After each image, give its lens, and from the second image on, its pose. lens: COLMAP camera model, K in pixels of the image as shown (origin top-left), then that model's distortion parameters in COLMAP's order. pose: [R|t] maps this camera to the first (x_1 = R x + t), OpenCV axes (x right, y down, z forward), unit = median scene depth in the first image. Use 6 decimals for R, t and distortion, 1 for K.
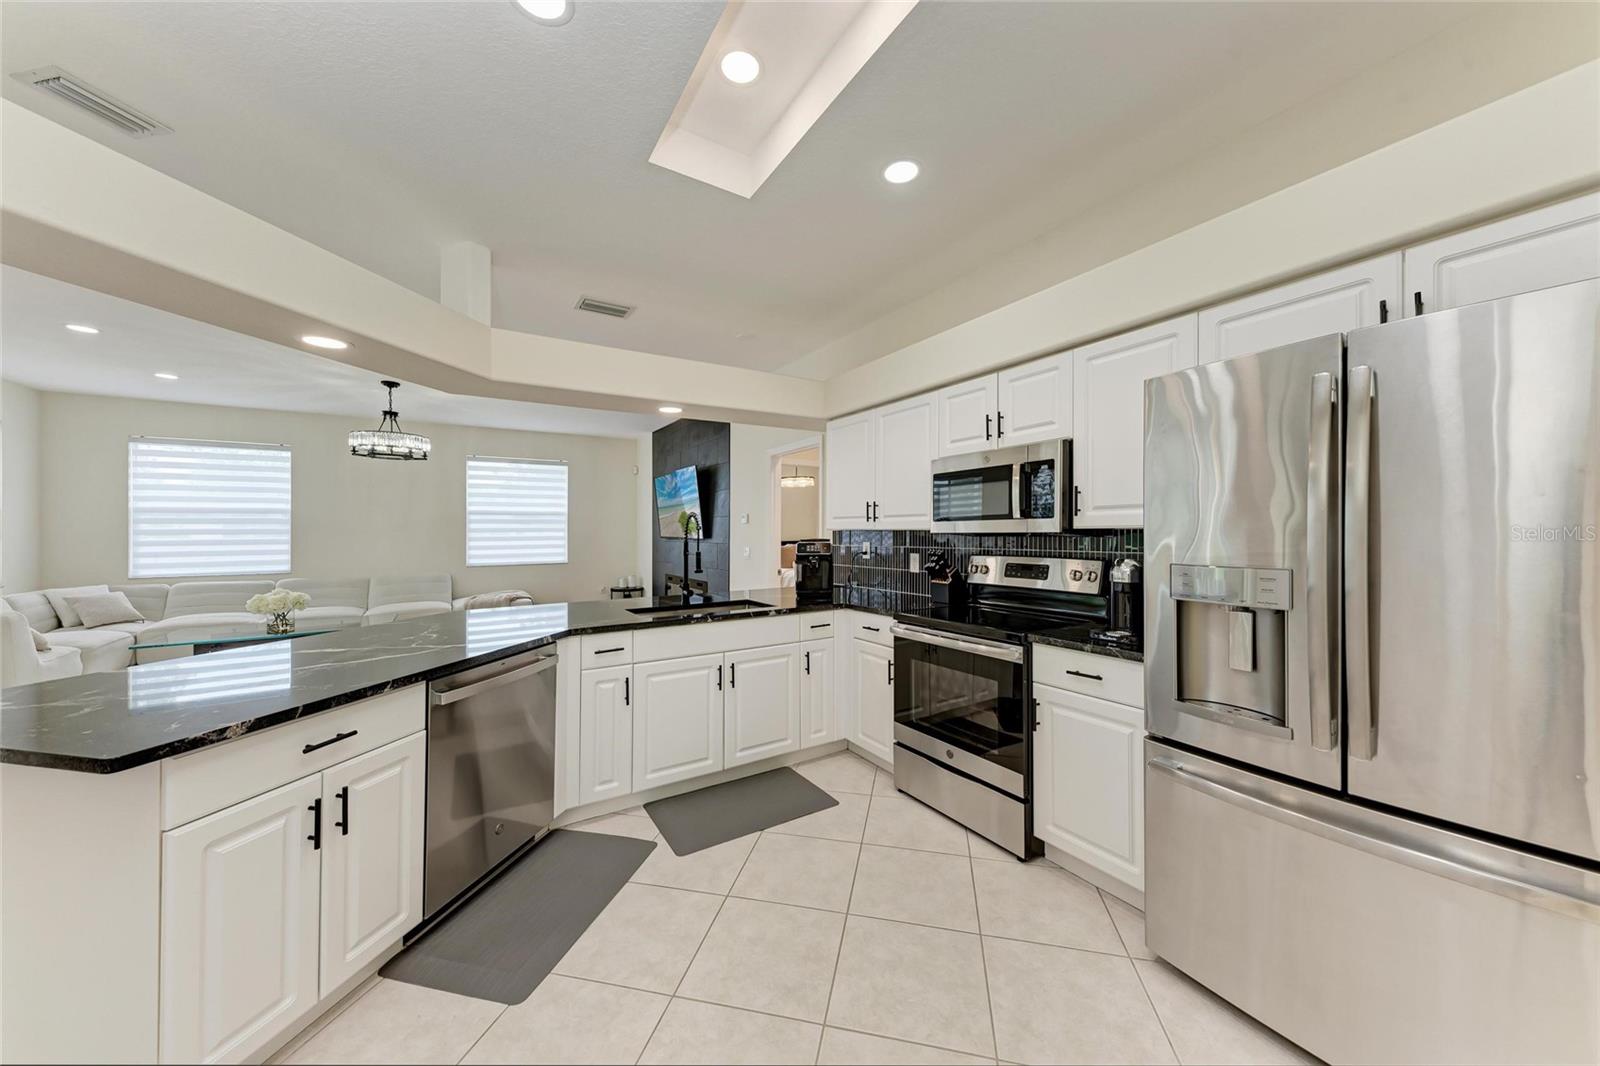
lens RADIAL K [[552.4, 0, 805.5], [0, 552.4, 532.2], [0, 0, 1]] dist [0.013041, -0.000218]
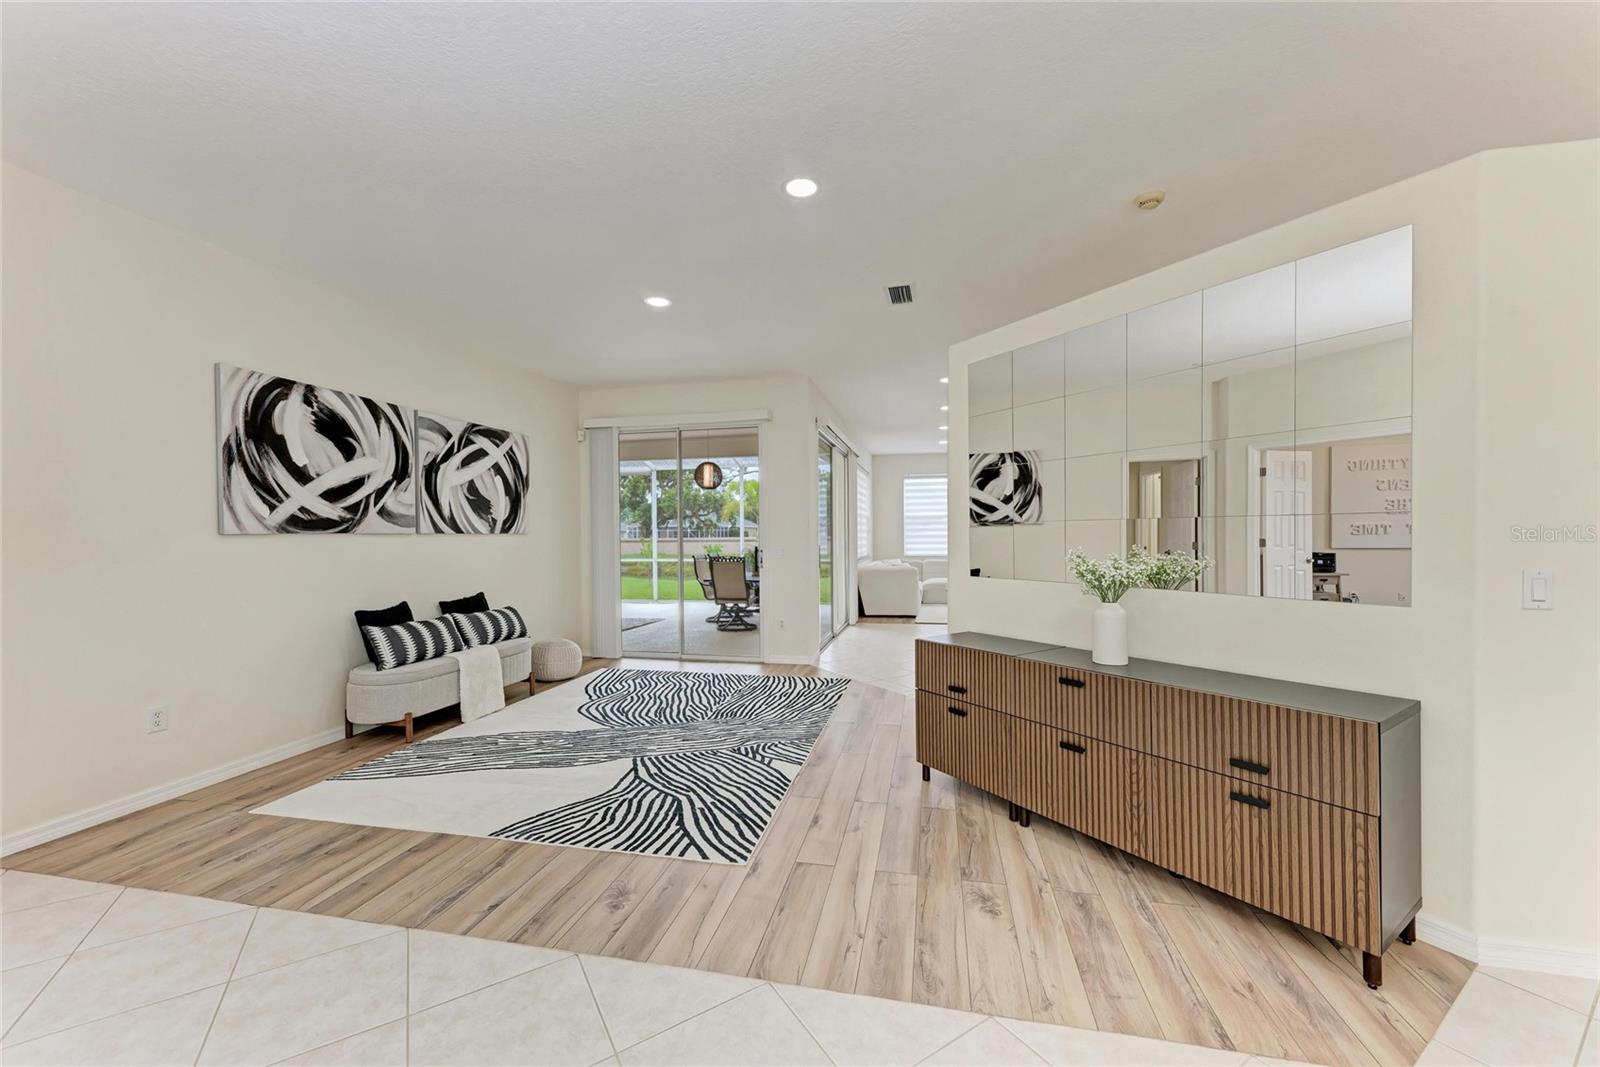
lens RADIAL K [[609.3, 0, 806.4], [0, 609.3, 538.6], [0, 0, 1]] dist [0.029797, -0.012493]
pose [[0.713356, 0.006862, -0.700768, -0.060882], [0.000422, 0.999948, 0.010221, 0.007673], [0.700802, -0.007587, 0.713316, -0.543506]]
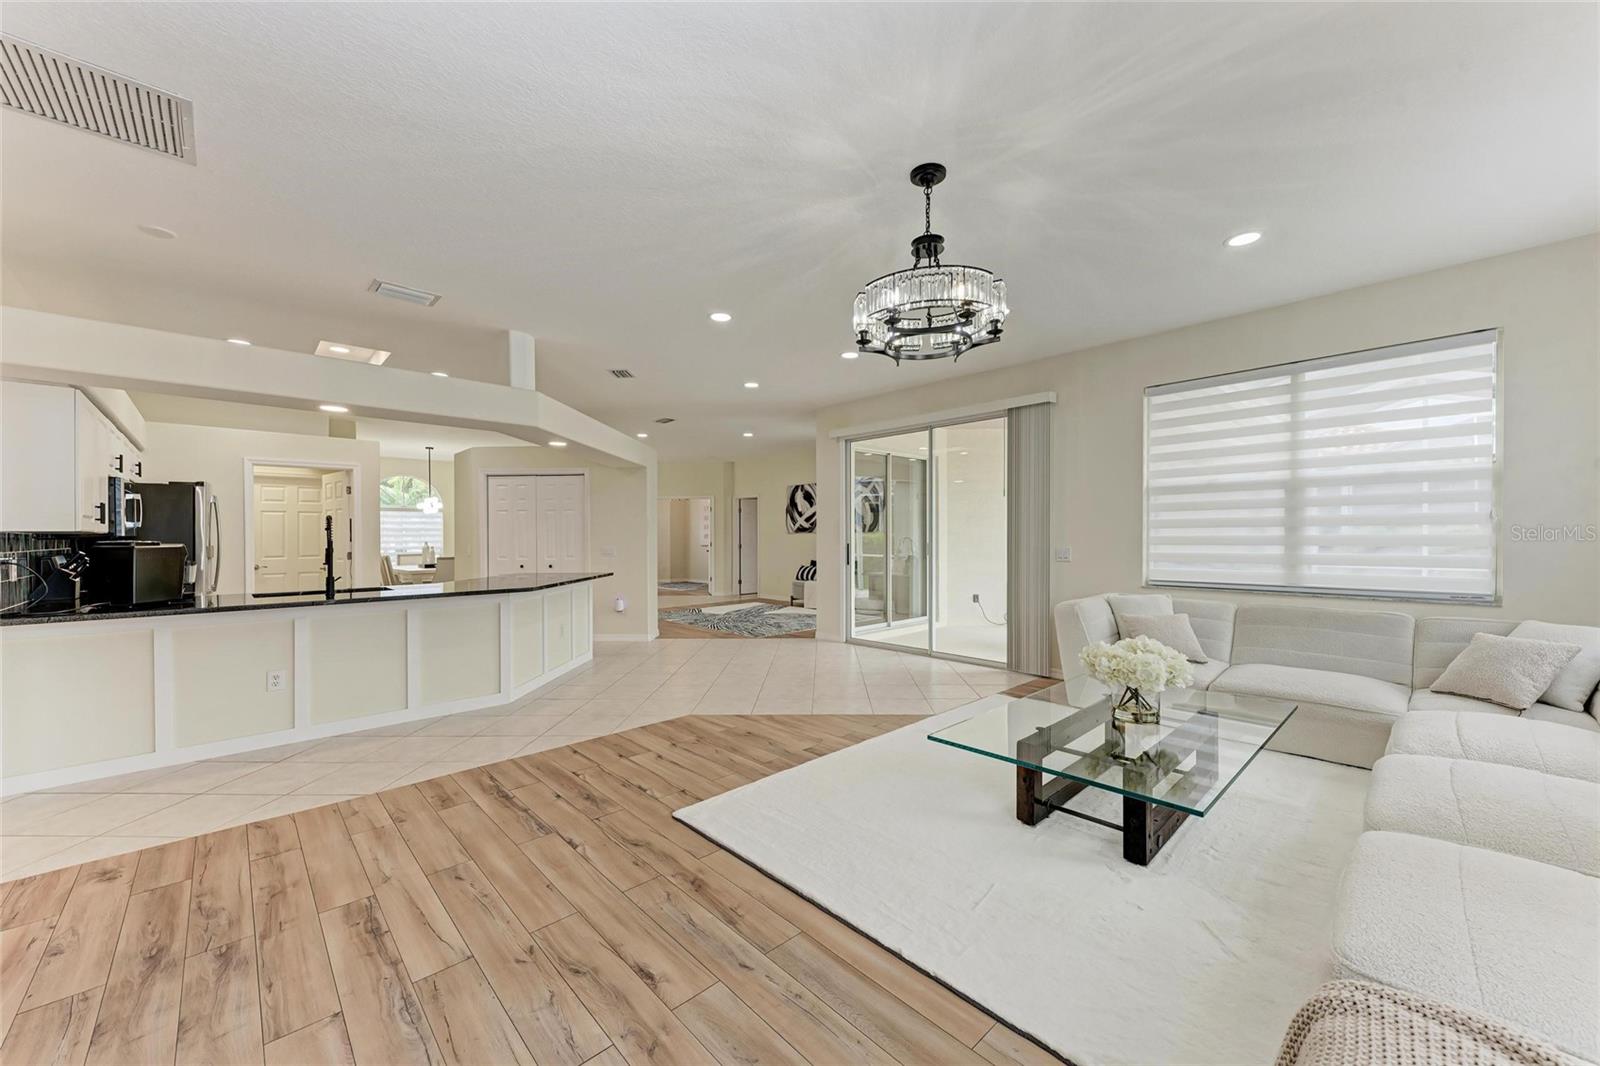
lens RADIAL K [[602.8, 0, 801.6], [0, 602.8, 540.5], [0, 0, 1]] dist [0.008304, -0.000057]
pose [[-0.983528, 0.017248, -0.179933, -0.457762], [0.015111, 0.999798, 0.013241, 0.007687], [0.180125, 0.010304, -0.983590, 1.164056]]
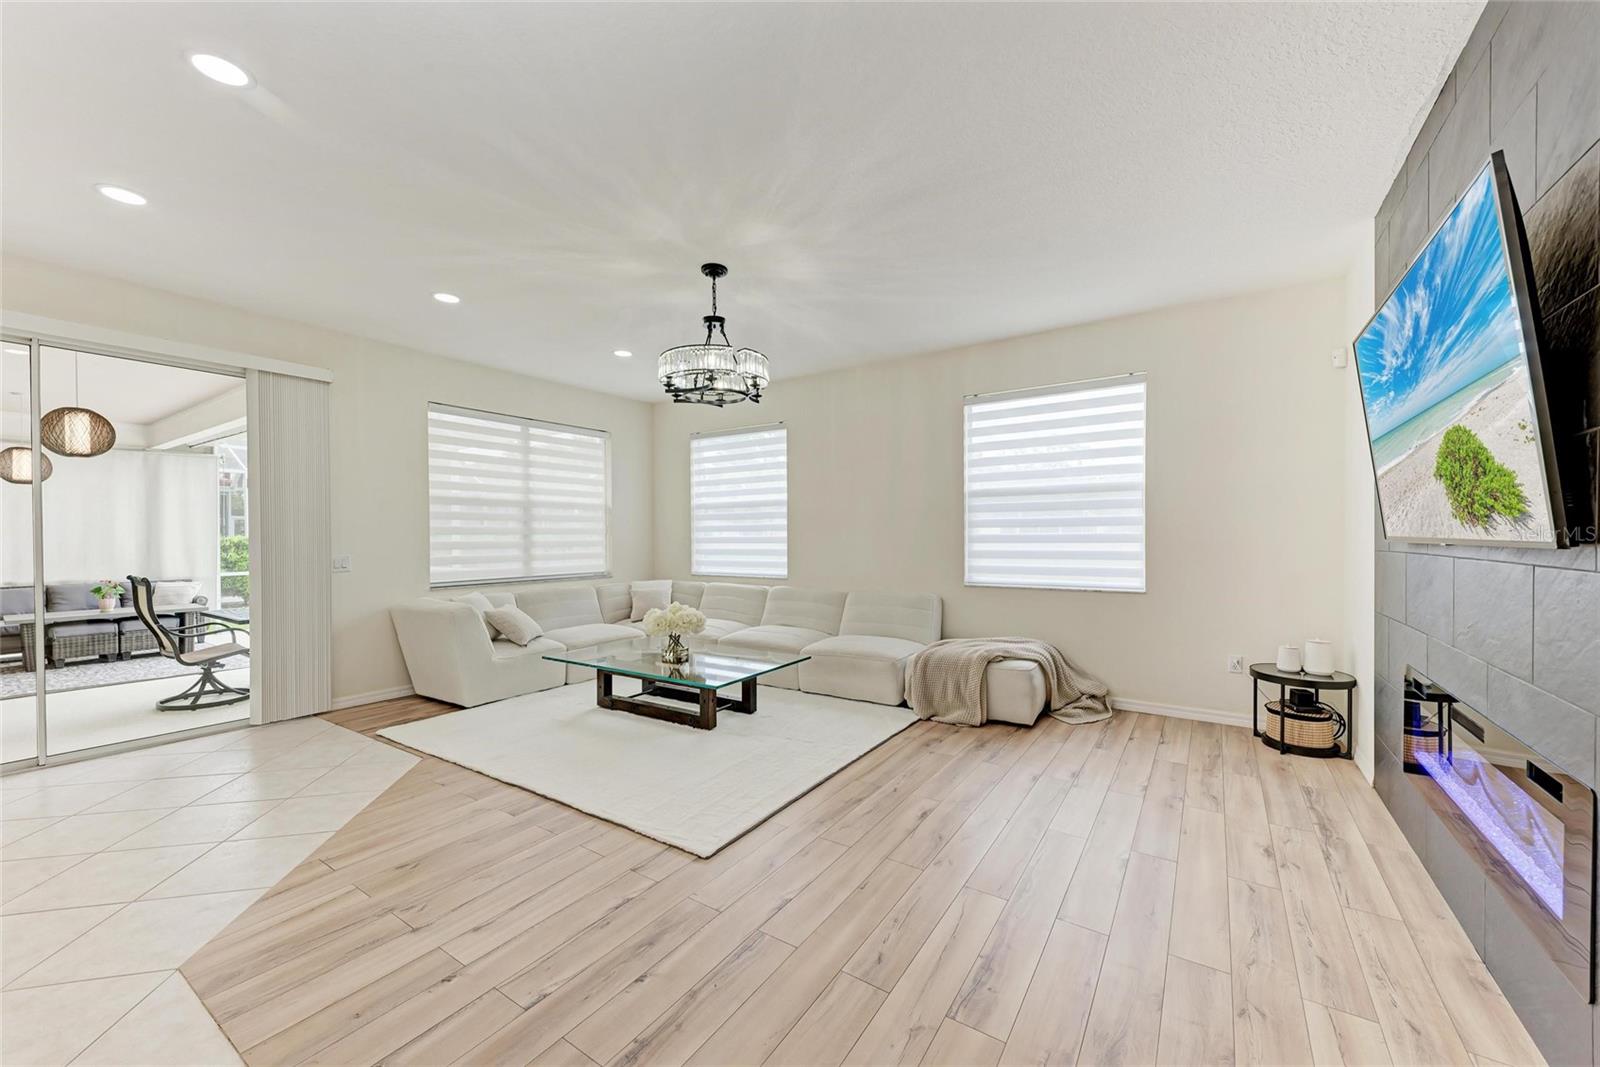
lens RADIAL K [[611.5, 0, 810.3], [0, 611.5, 540.8], [0, 0, 1]] dist [0.009168, -0.000006]
pose [[0.408309, 0.012127, -0.912763, -0.098284], [-0.000675, 0.999915, 0.012983, 0.006558], [0.912844, -0.004685, 0.408283, 0.668666]]
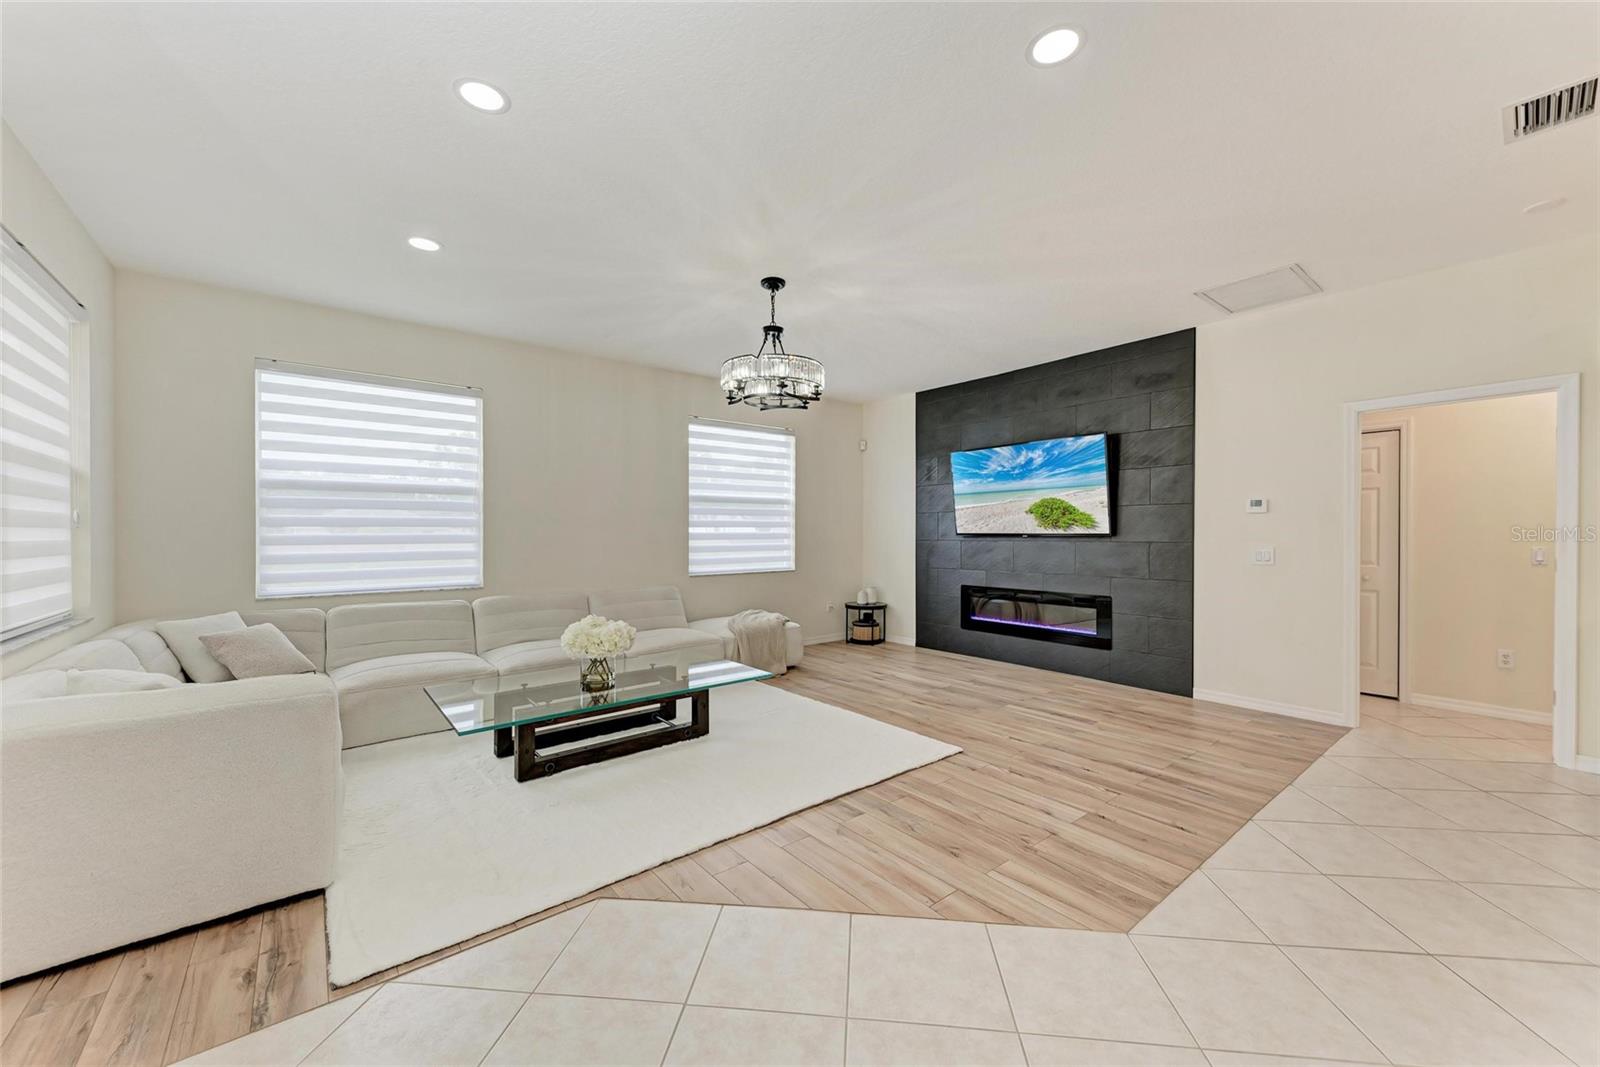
lens RADIAL K [[609.3, 0, 806.4], [0, 609.3, 538.6], [0, 0, 1]] dist [0.029797, -0.012493]
pose [[0.993108, 0.001934, 0.117187, -0.634992], [-0.002574, 0.999983, 0.005317, 0.011762], [-0.117174, -0.005582, 0.993096, 0.258664]]
